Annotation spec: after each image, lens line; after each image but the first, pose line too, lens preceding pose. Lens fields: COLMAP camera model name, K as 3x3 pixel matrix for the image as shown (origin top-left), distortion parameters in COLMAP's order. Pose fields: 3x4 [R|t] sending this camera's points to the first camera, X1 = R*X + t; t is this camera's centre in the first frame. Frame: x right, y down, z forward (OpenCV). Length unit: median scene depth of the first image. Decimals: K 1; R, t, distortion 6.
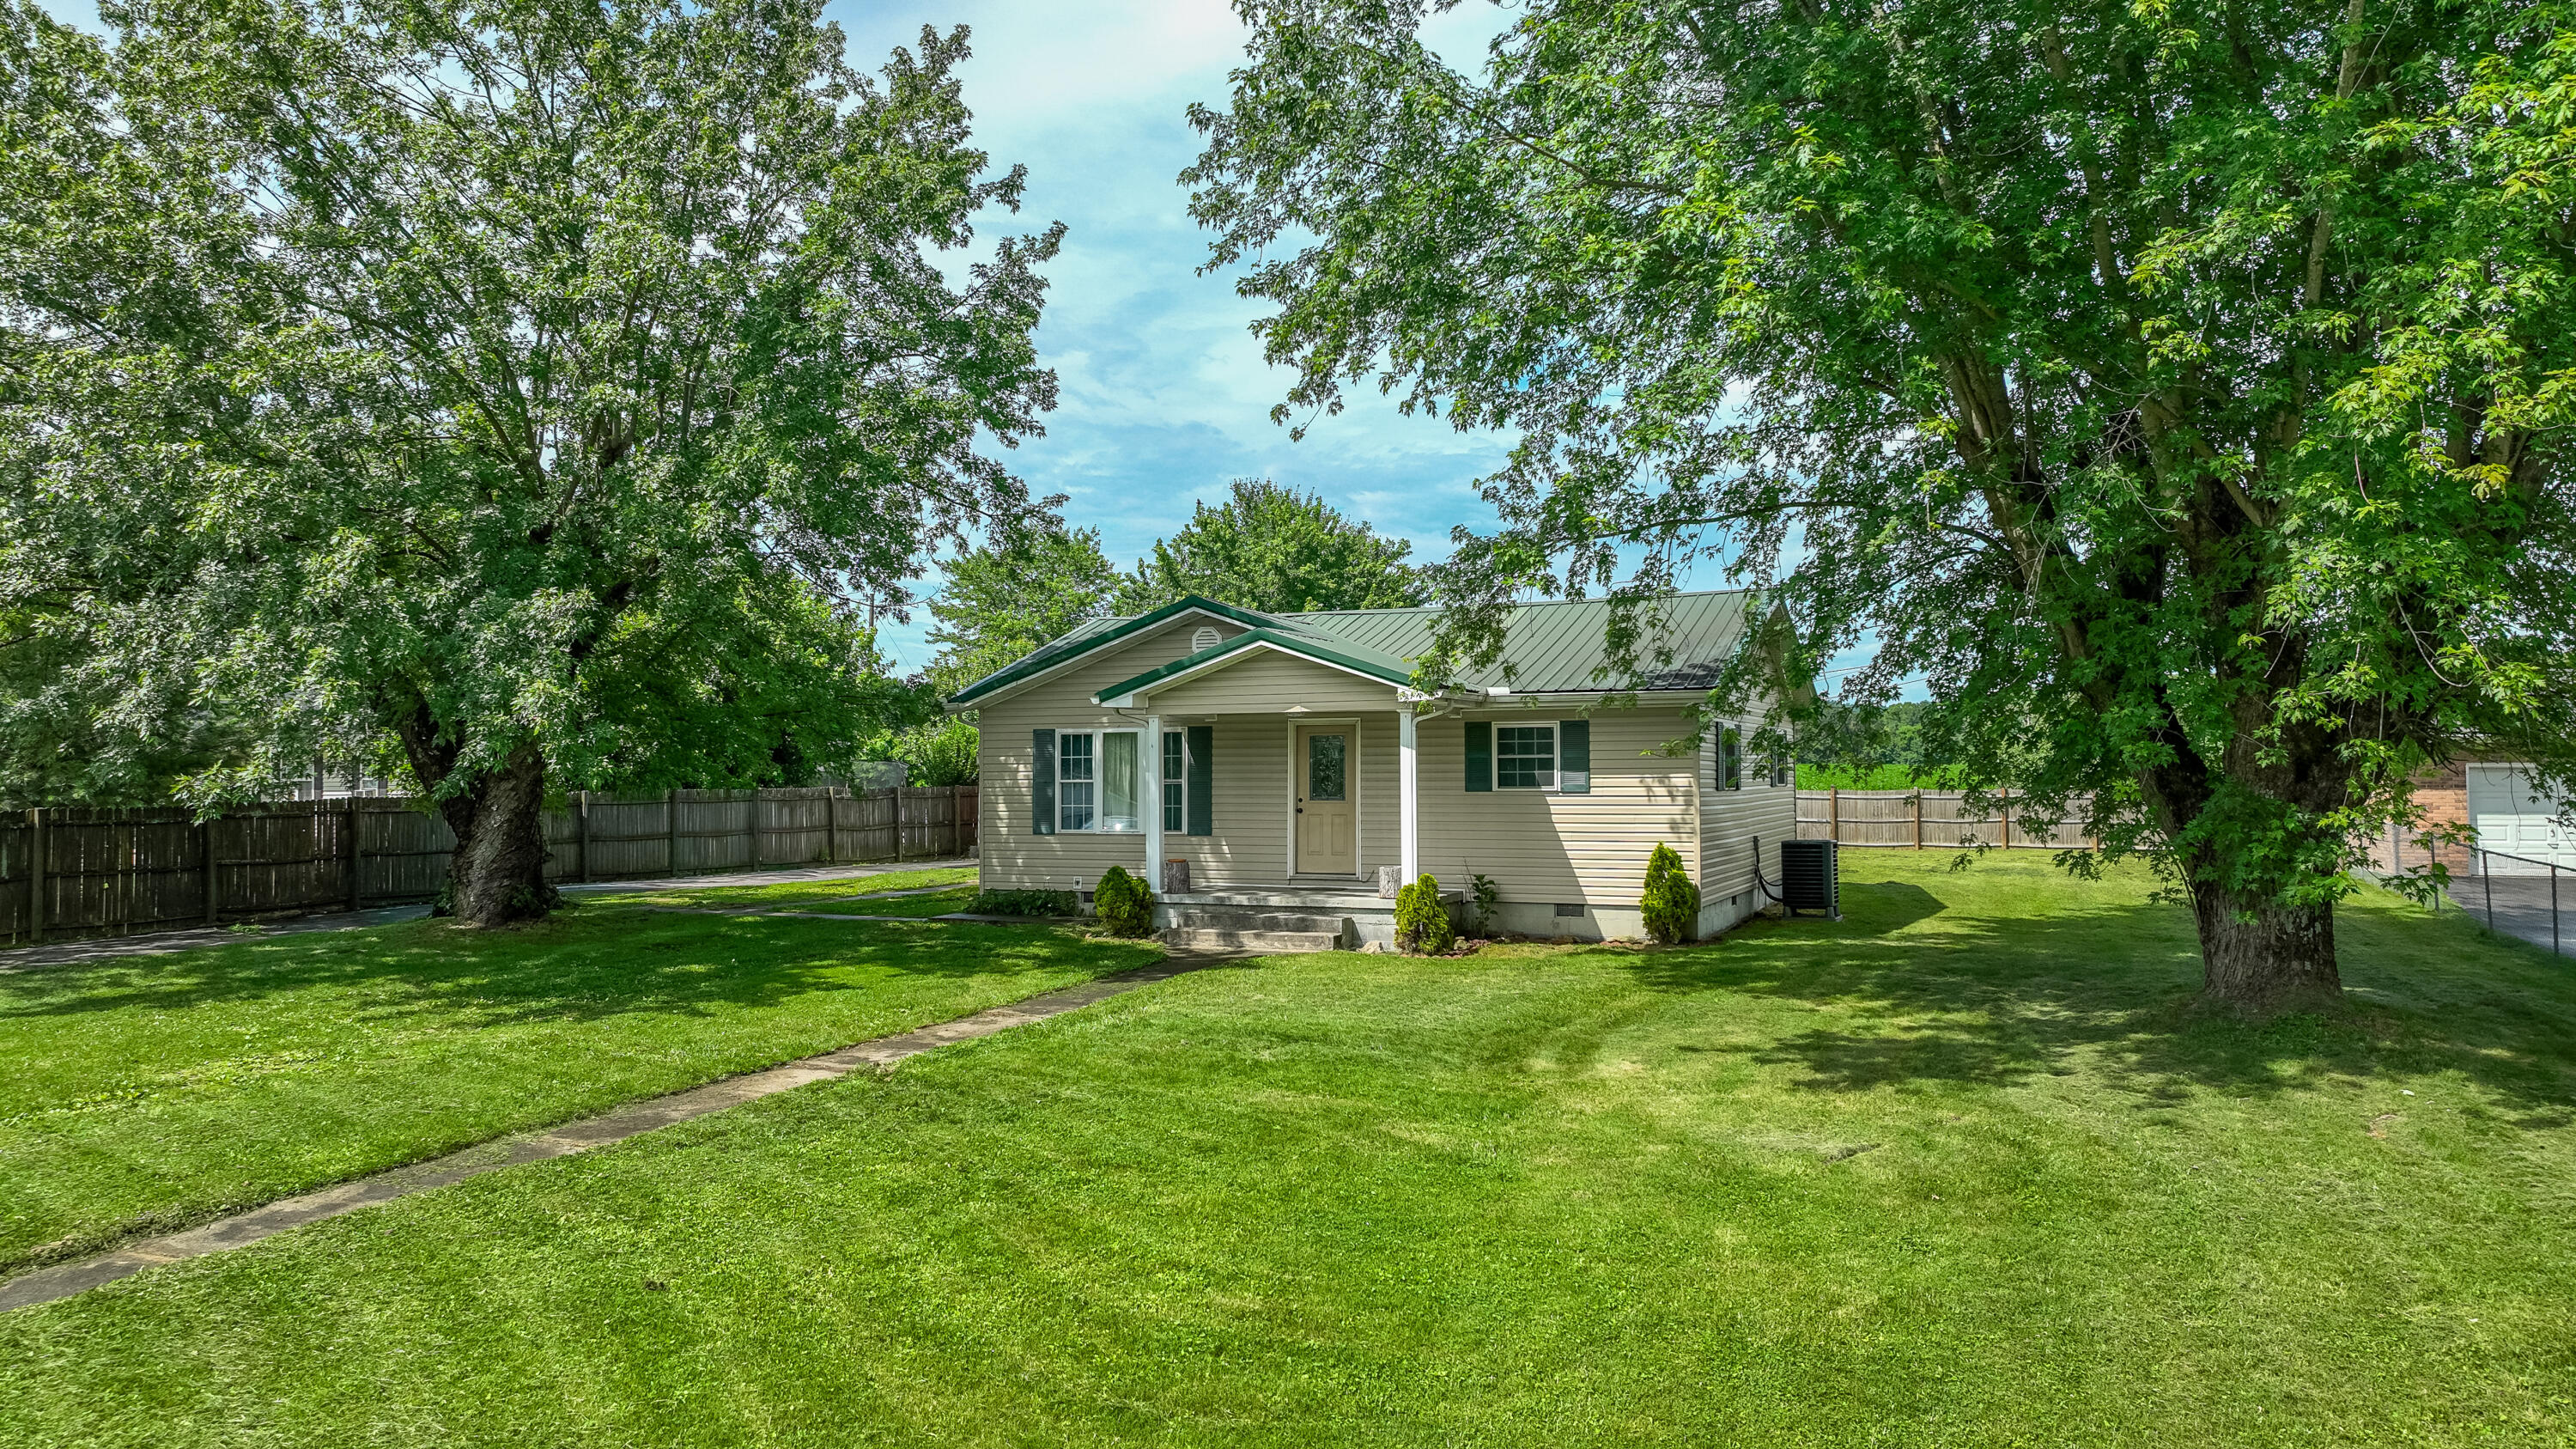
lens RADIAL K [[1815.1, 0, 1286.9], [0, 1815.1, 713.9], [0, 0, 1]] dist [0.013456, 0.003894]
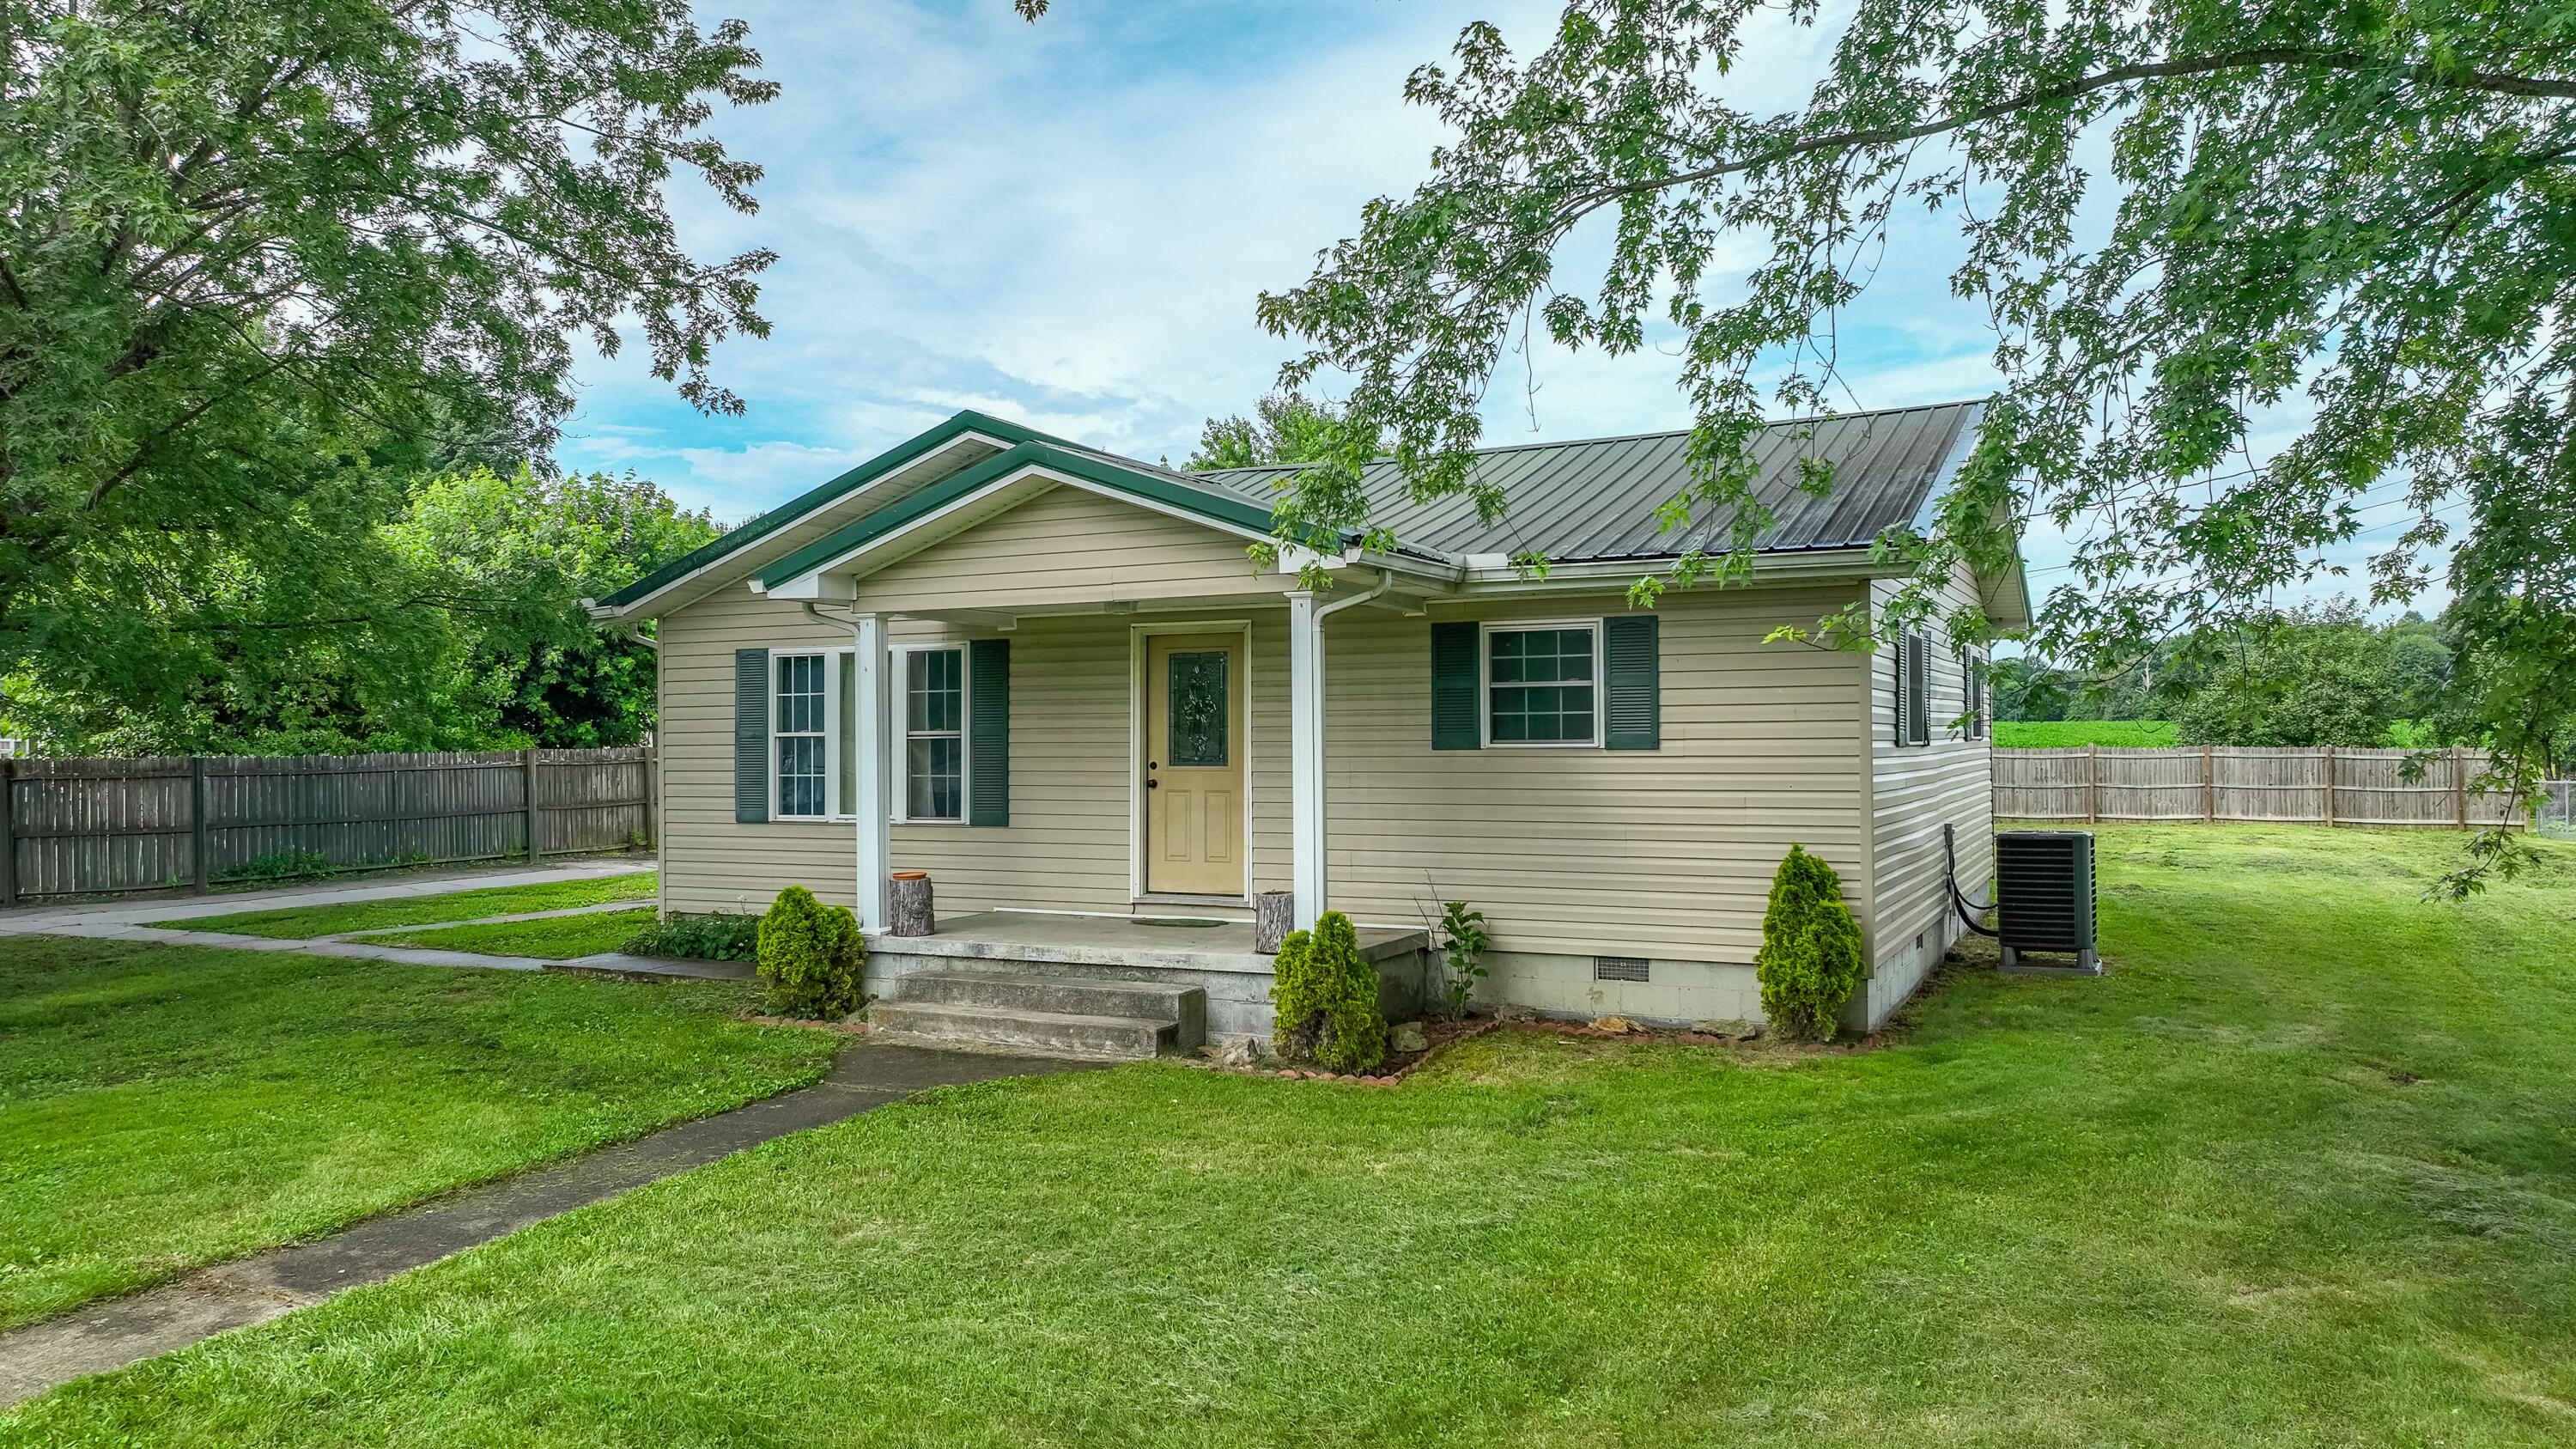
lens RADIAL K [[1821.5, 0, 1288.0], [0, 1821.5, 724.5], [0, 0, 1]] dist [0.002697, -0.000871]
pose [[0.998963, -0.003775, -0.045365, 0.080647], [0.005024, 0.999611, 0.027449, 0.020117], [0.045244, -0.027649, 0.998593, 0.452406]]
